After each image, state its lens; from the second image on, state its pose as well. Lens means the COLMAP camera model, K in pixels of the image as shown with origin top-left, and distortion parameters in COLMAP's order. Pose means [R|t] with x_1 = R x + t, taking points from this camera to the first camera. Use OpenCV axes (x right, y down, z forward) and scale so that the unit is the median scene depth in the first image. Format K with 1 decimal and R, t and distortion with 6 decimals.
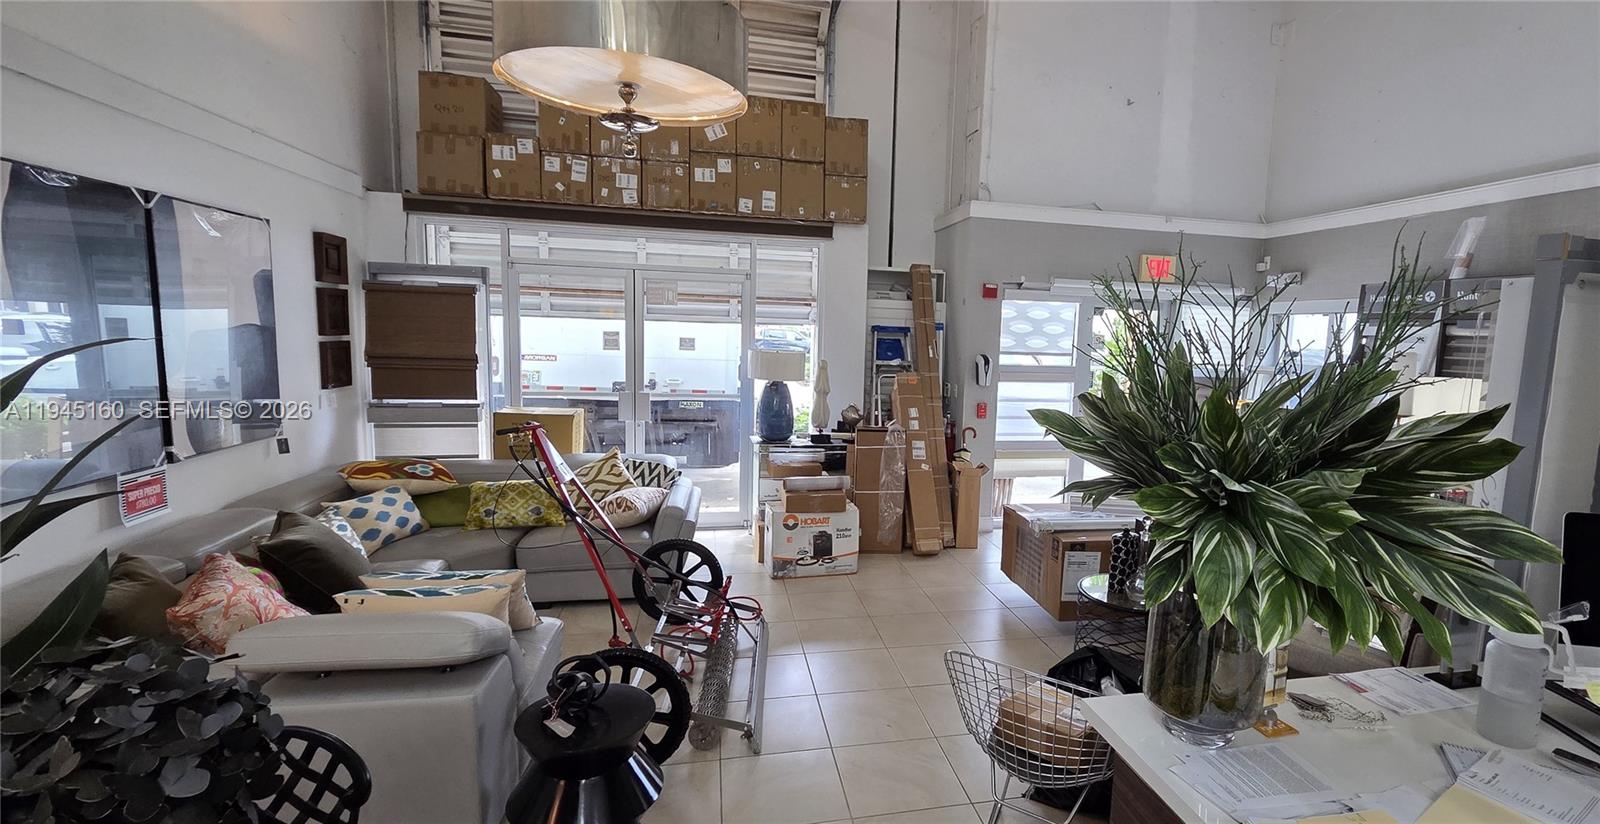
lens RADIAL K [[730.6, 0, 886.5], [0, 730.6, 410.9], [0, 0, 1]] dist [0.004466, -0.001166]
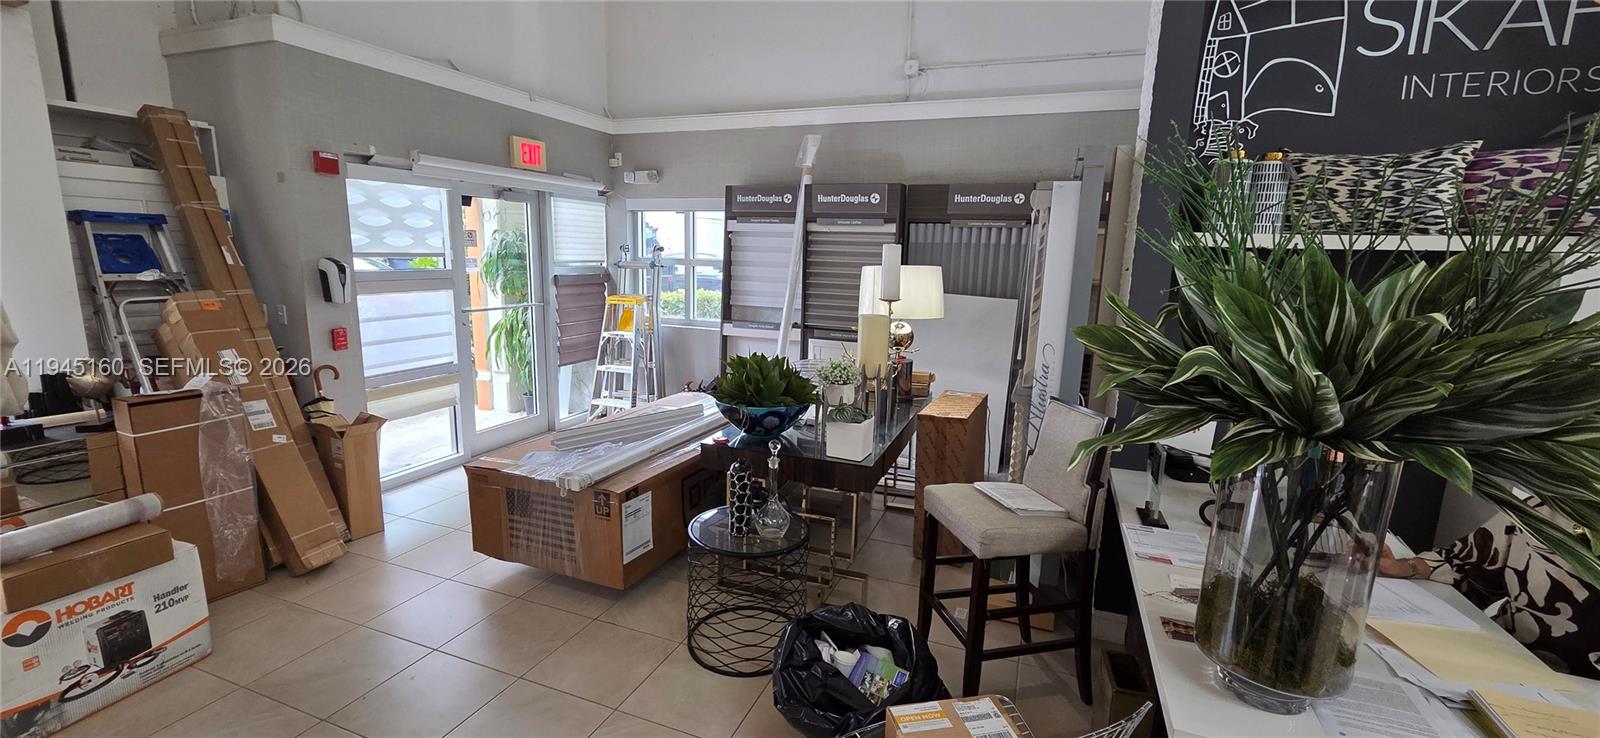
lens RADIAL K [[654.4, 0, 797.2], [0, 654.4, 368.8], [0, 0, 1]] dist [0.002569, 0.000375]
pose [[0.577500, -0.165619, 0.799415, -0.154659], [0.083648, 0.986057, 0.143858, -0.032324], [-0.812094, -0.016208, 0.583301, 0.348594]]
